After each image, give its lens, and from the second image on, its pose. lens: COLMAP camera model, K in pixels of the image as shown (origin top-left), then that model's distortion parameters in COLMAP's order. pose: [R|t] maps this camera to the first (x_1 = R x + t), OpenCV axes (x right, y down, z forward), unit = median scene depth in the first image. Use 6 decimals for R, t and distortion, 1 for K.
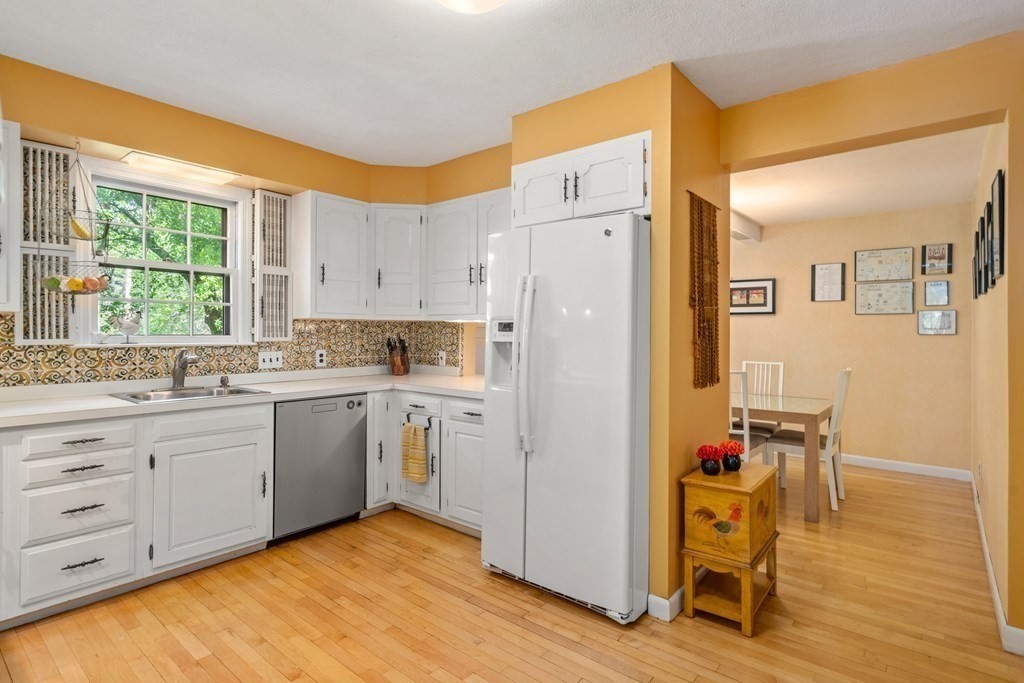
lens RADIAL K [[522.9, 0, 514.2], [0, 522.9, 331.8], [0, 0, 1]] dist [-0.000509, 0.002768]
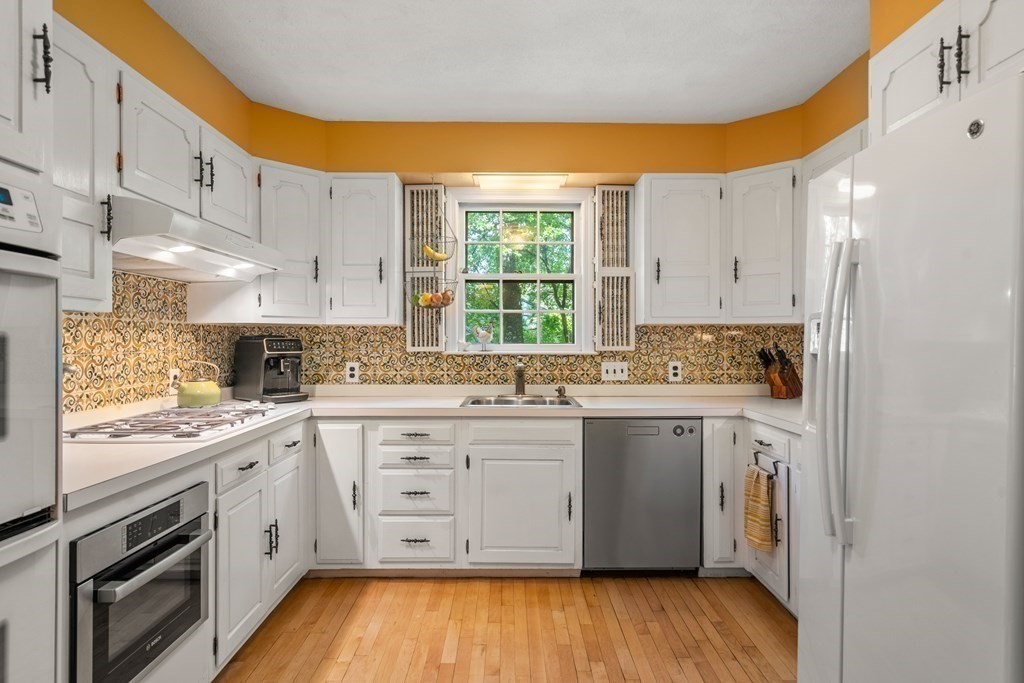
lens RADIAL K [[593.5, 0, 515.4], [0, 593.5, 341.0], [0, 0, 1]] dist [0.009392, 0.002170]
pose [[0.643871, -0.003575, -0.765126, 0.249216], [0.002866, 0.999993, -0.002260, 0.003901], [0.765129, -0.000738, 0.643876, 0.246412]]
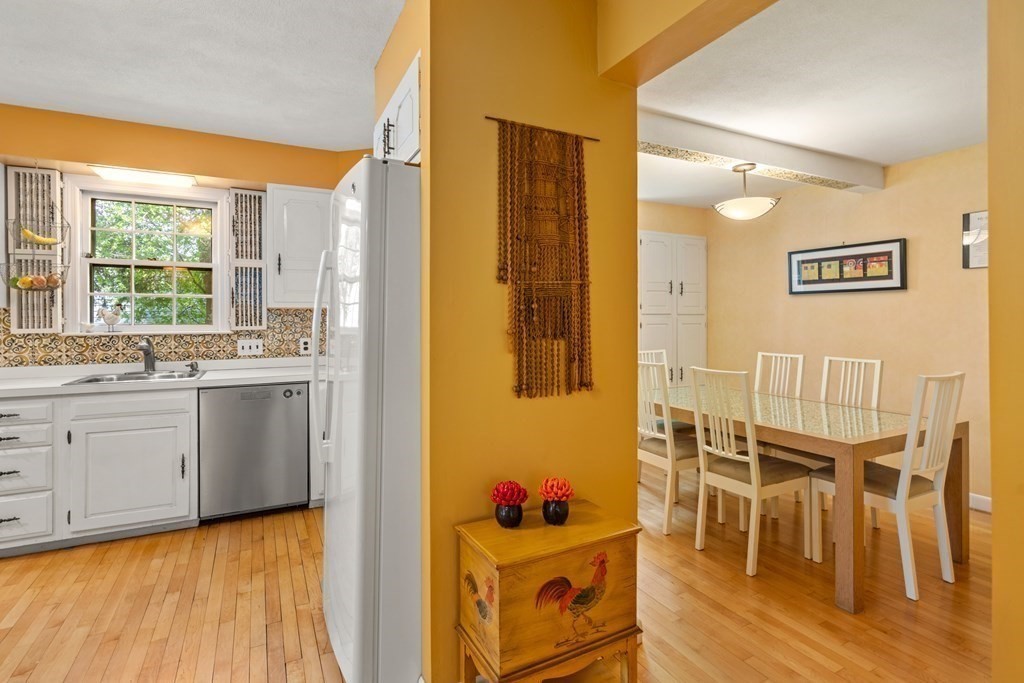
lens RADIAL K [[505.0, 0, 515.2], [0, 505.0, 319.2], [0, 0, 1]] dist [0.002082, 0.000061]
pose [[0.918396, -0.008877, -0.395562, 0.521471], [0.008905, 0.999959, -0.001766, 0.003590], [0.395562, -0.001900, 0.918437, 0.317481]]
